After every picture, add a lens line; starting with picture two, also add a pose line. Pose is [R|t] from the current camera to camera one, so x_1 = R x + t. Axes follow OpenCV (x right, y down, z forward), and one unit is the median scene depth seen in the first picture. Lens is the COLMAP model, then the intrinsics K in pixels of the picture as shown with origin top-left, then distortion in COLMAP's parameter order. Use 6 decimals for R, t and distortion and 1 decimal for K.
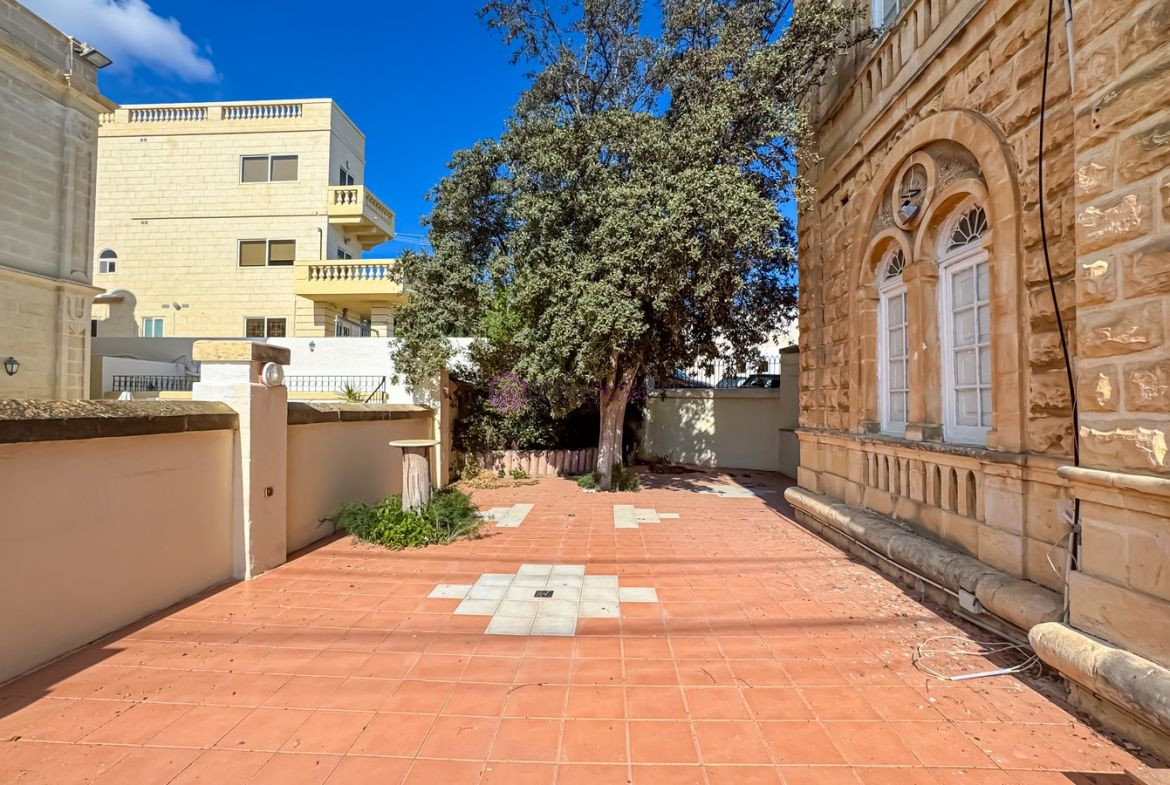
lens RADIAL K [[513.8, 0, 584.0], [0, 513.8, 392.7], [0, 0, 1]] dist [-0.030133, 0.014217]
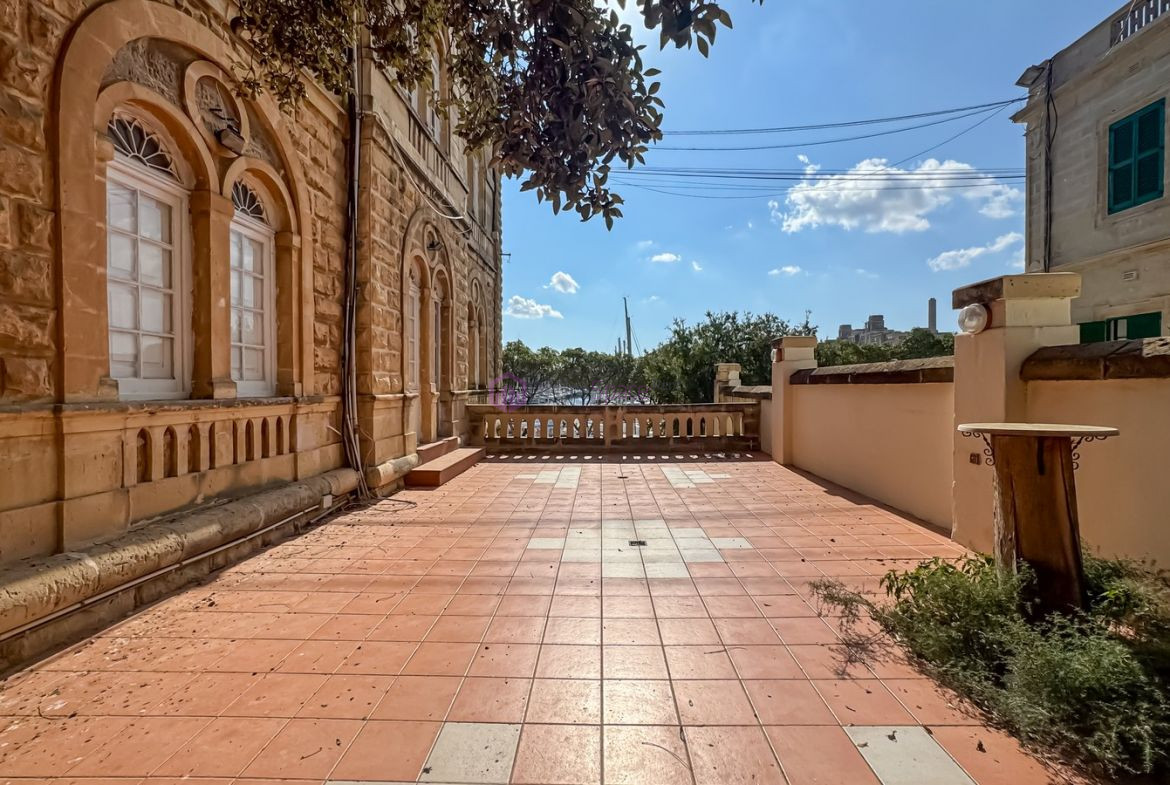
lens RADIAL K [[513.8, 0, 587.2], [0, 513.8, 392.5], [0, 0, 1]] dist [-0.030133, 0.014217]
pose [[-0.999782, 0.002188, -0.020763, 0.031899], [0.002571, 0.999827, -0.018438, 0.080385], [0.020719, -0.018487, -0.999614, 1.494848]]
